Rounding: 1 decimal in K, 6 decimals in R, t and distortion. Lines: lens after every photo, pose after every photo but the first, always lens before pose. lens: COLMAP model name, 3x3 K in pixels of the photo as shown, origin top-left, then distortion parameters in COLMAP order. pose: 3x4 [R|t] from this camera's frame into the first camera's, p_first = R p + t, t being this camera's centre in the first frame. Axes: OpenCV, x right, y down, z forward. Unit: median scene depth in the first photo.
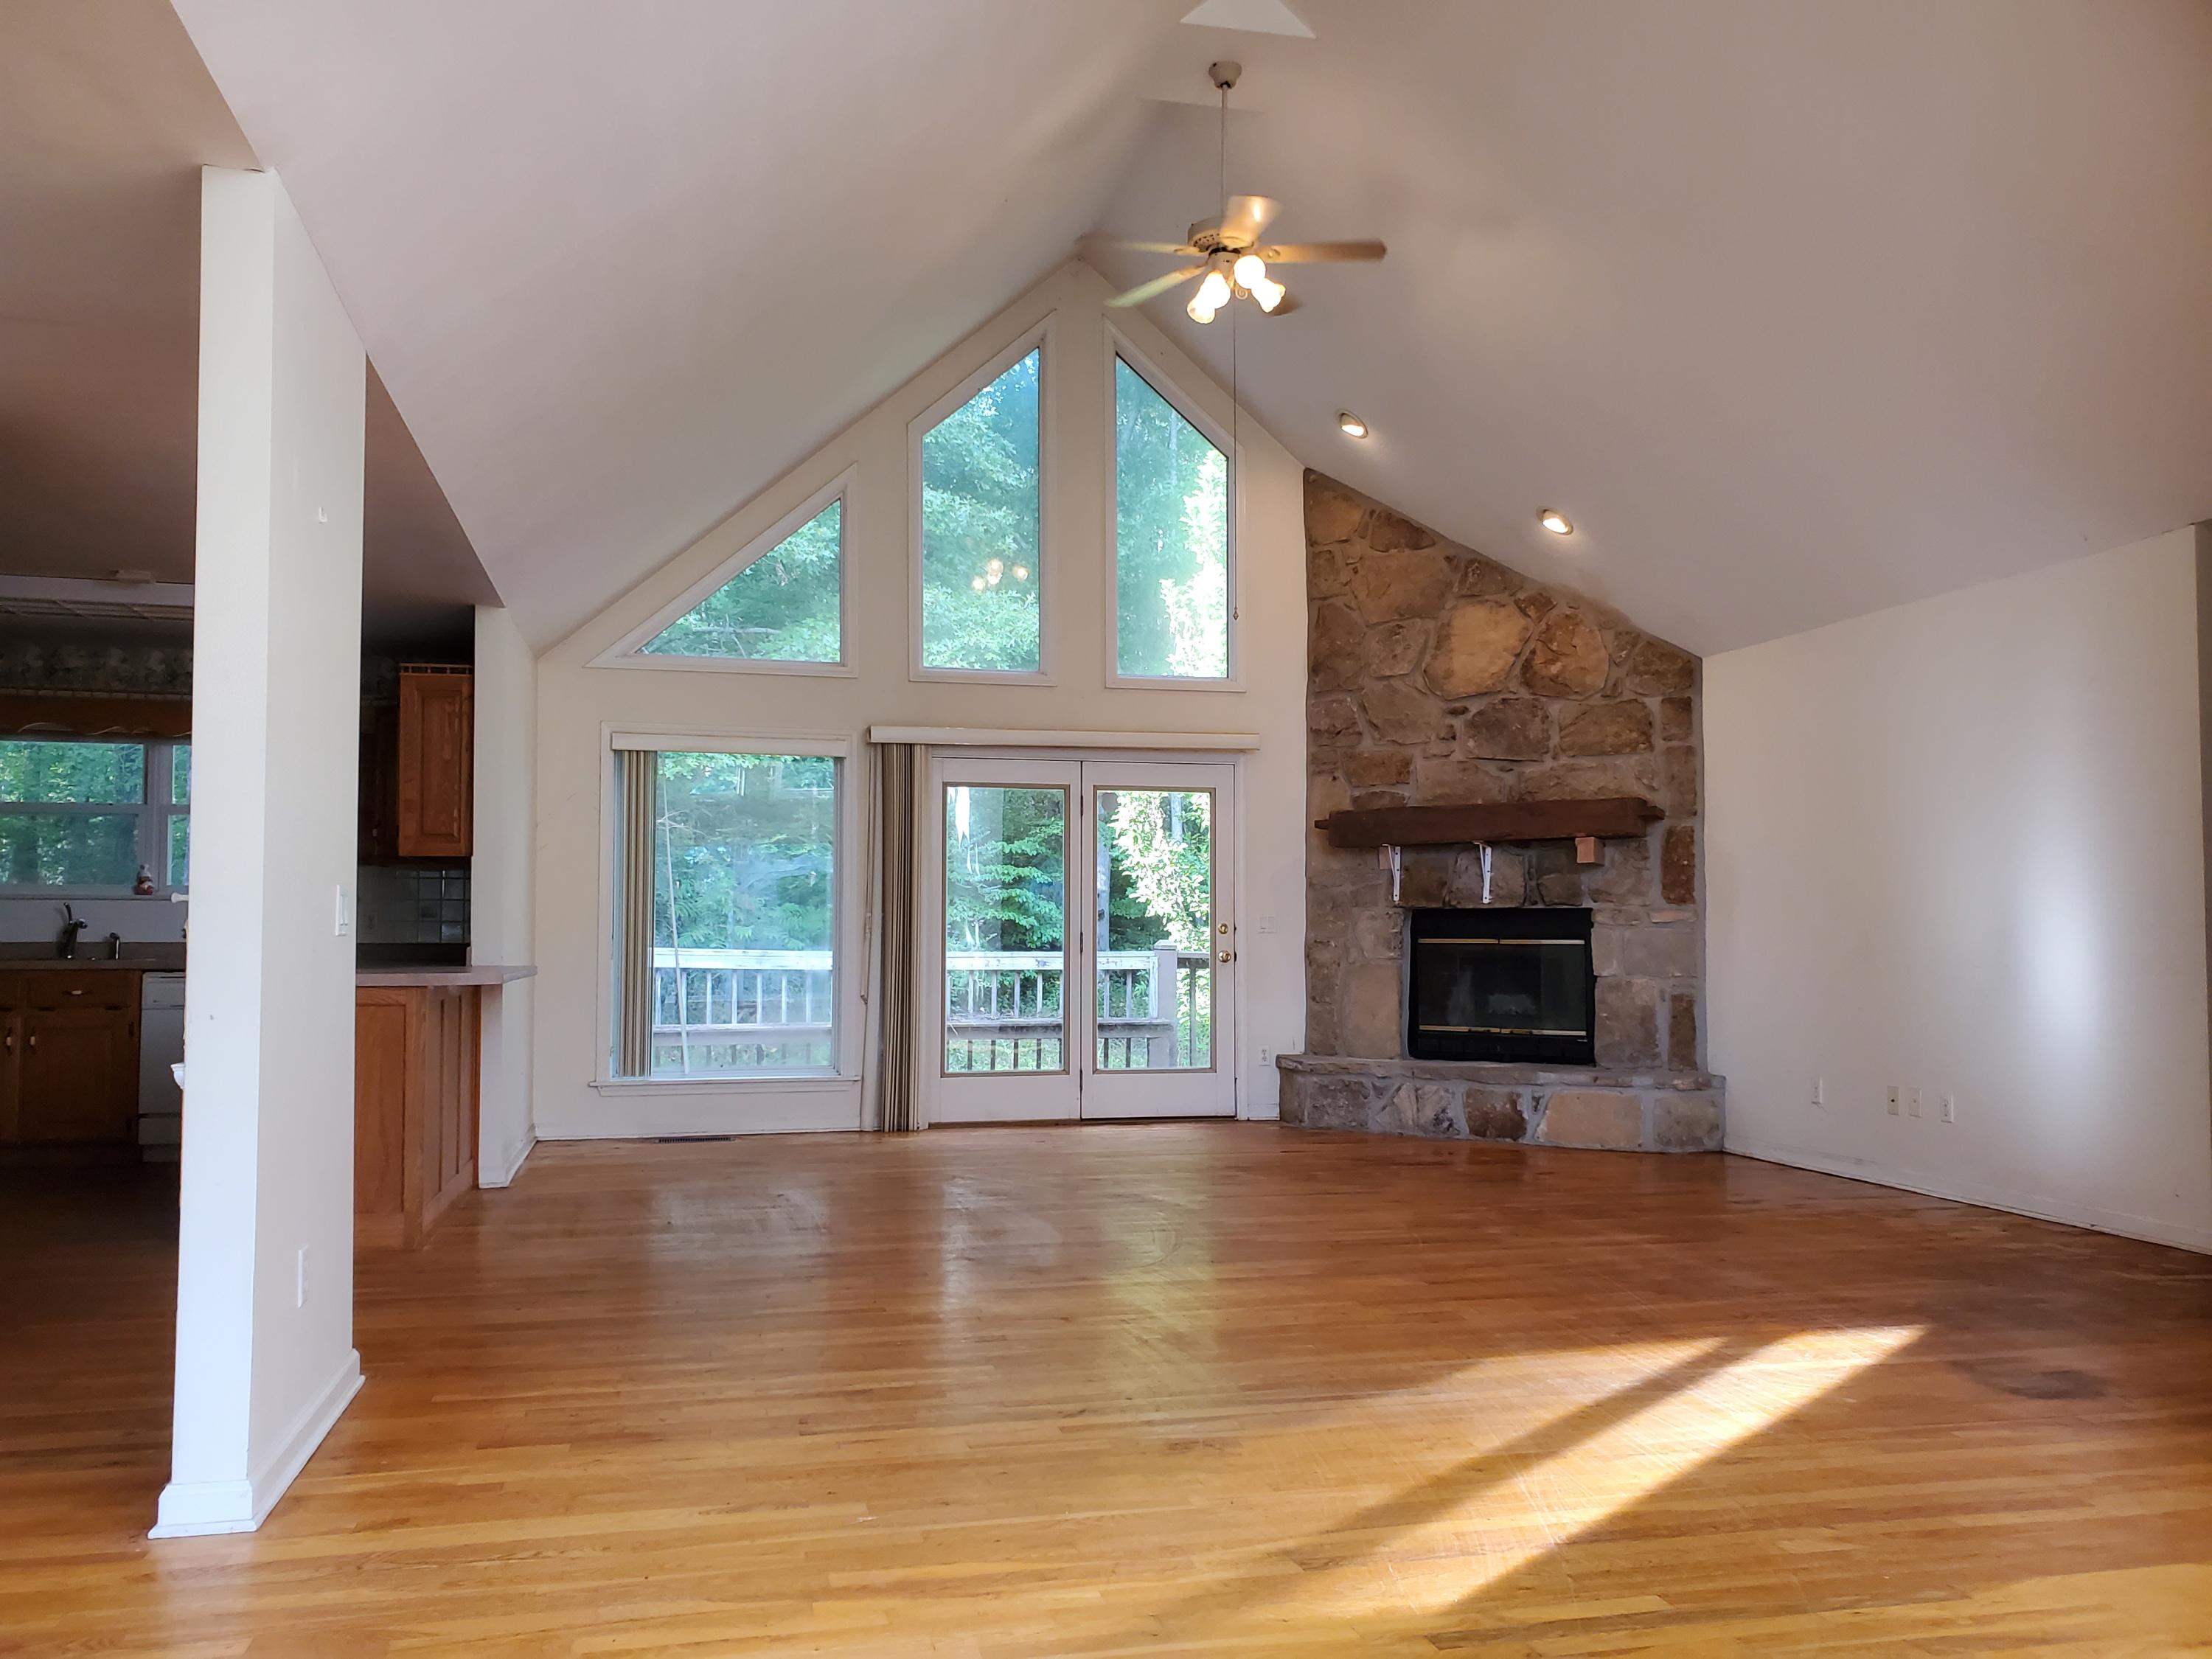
lens RADIAL K [[1727.2, 0, 1113.0], [0, 1727.2, 838.3], [0, 0, 1]] dist [0.042850, 0.004996]
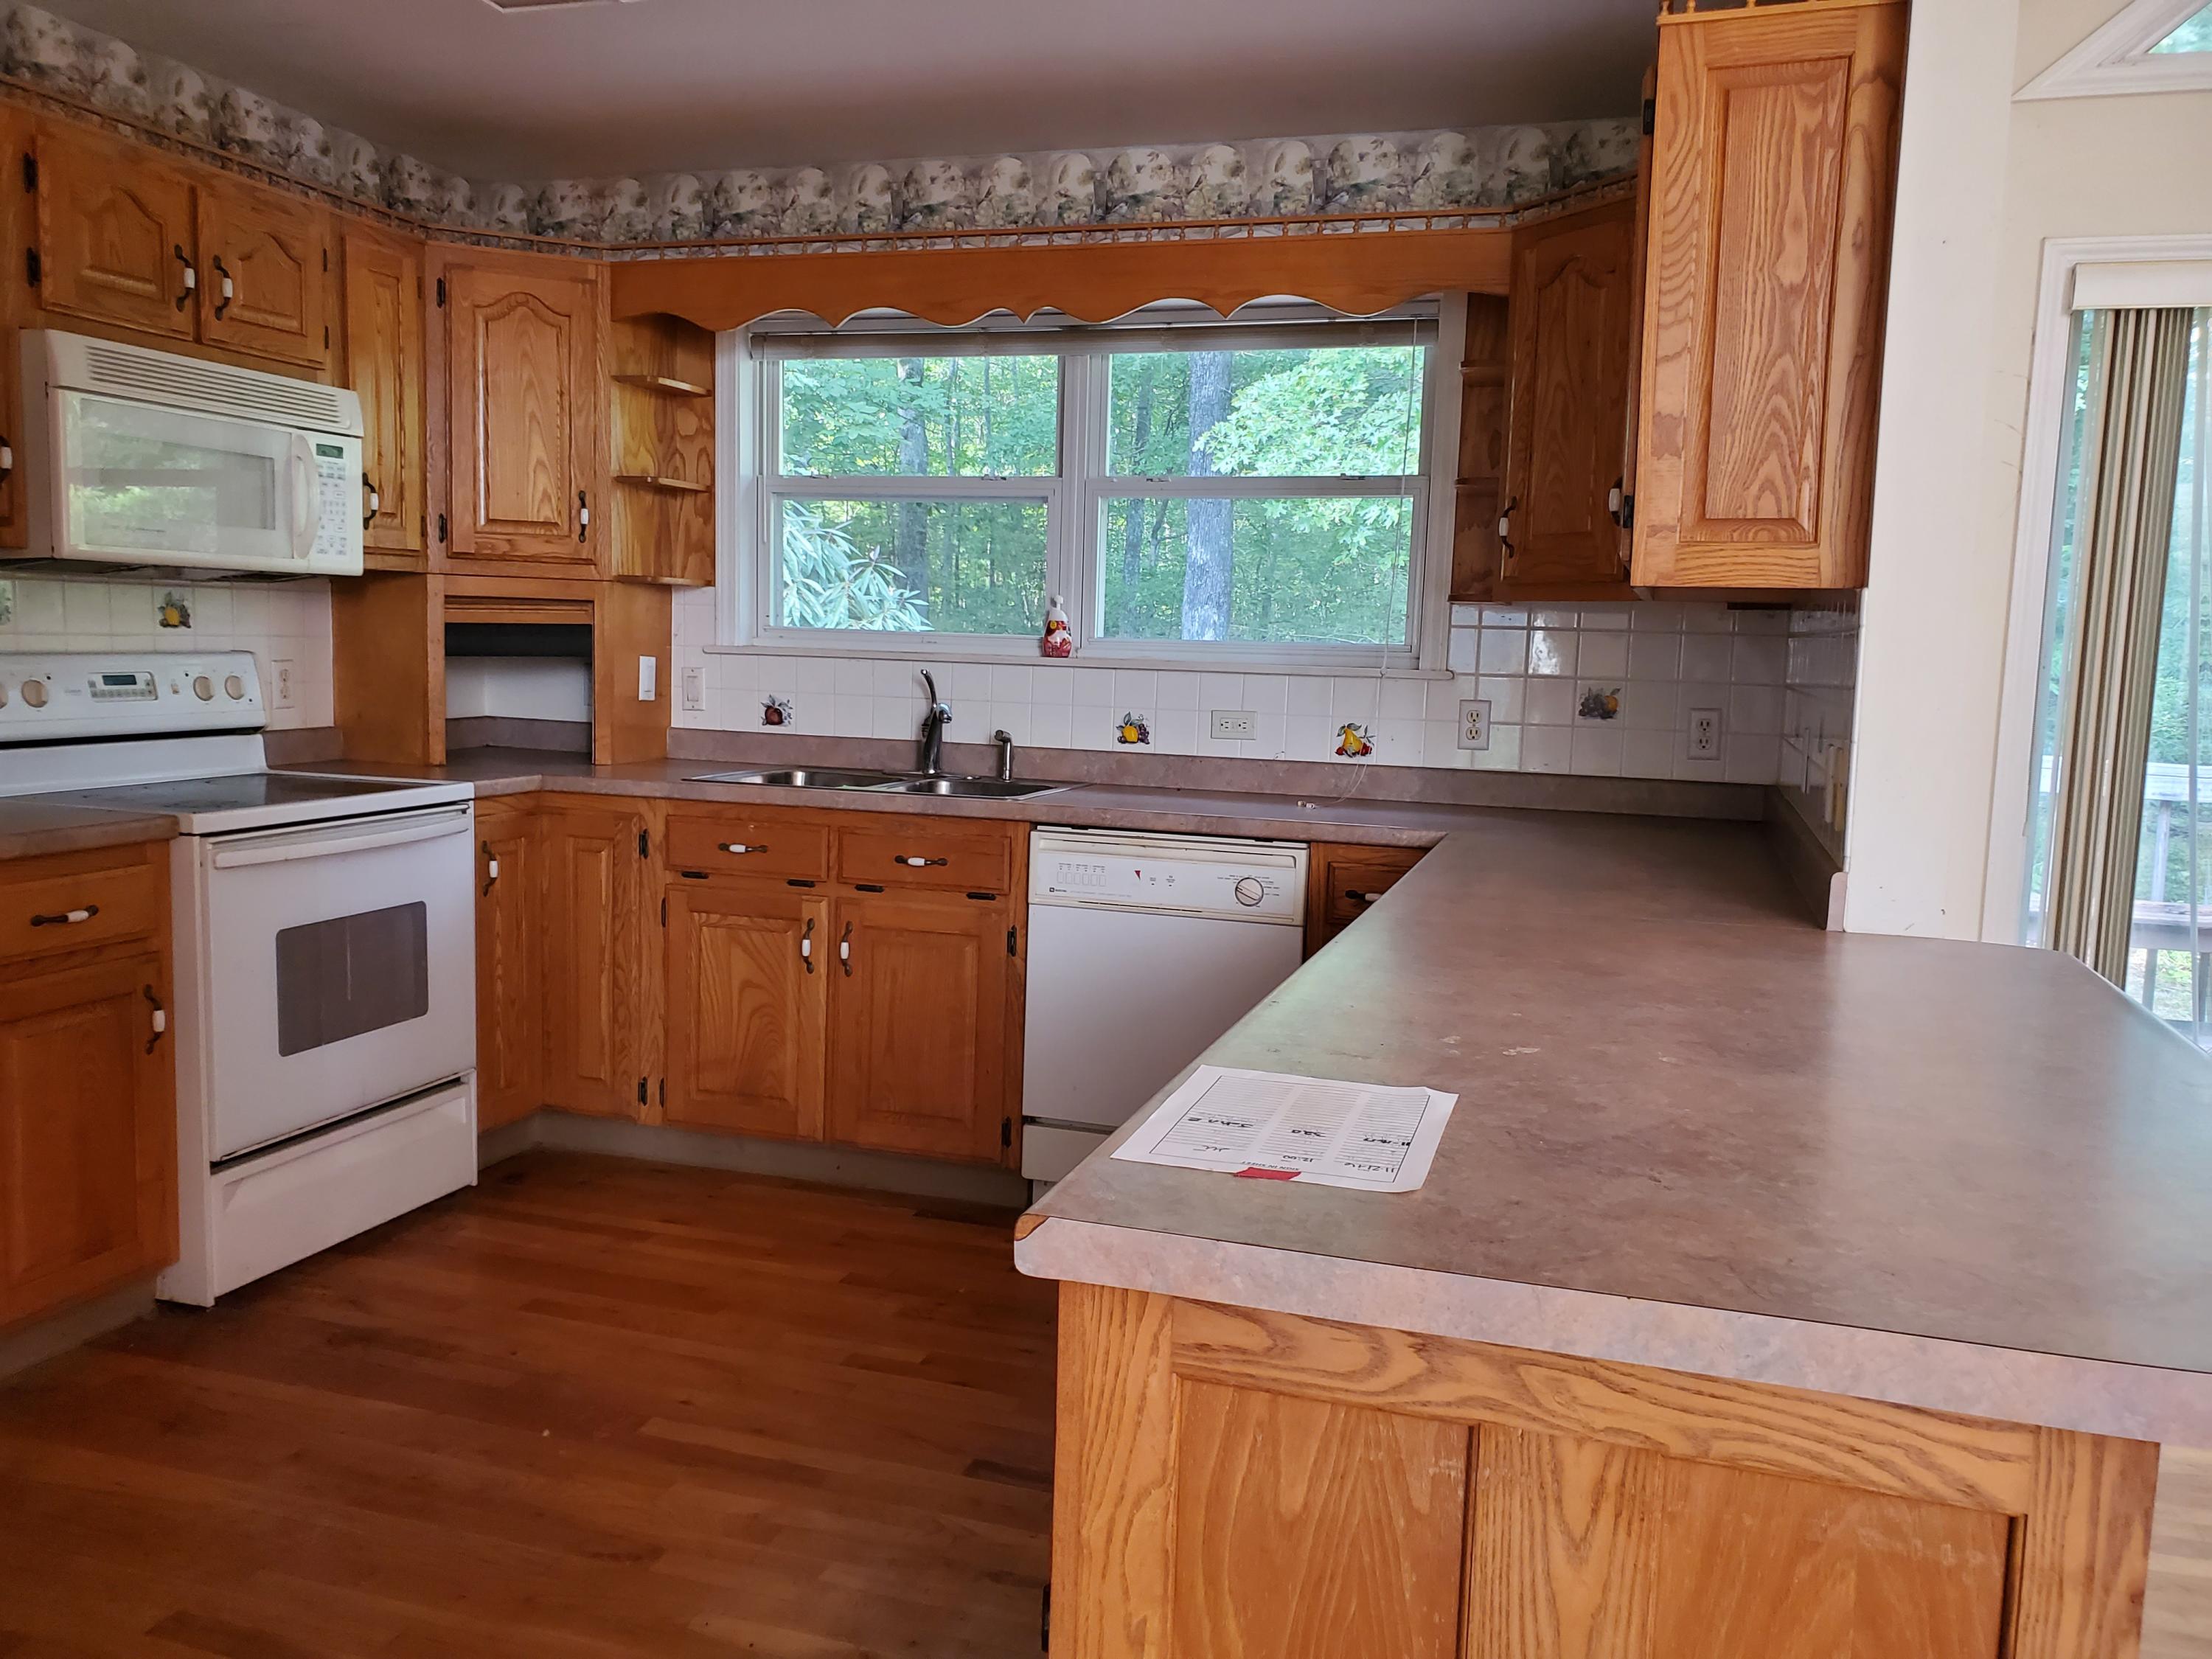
lens RADIAL K [[1727.2, 0, 1104.9], [0, 1727.2, 824.7], [0, 0, 1]] dist [0.042850, 0.004996]
pose [[0.863852, 0.084030, -0.496688, -0.304224], [-0.014164, 0.989651, 0.142795, 0.008529], [0.503547, -0.116319, 0.856102, 0.609457]]
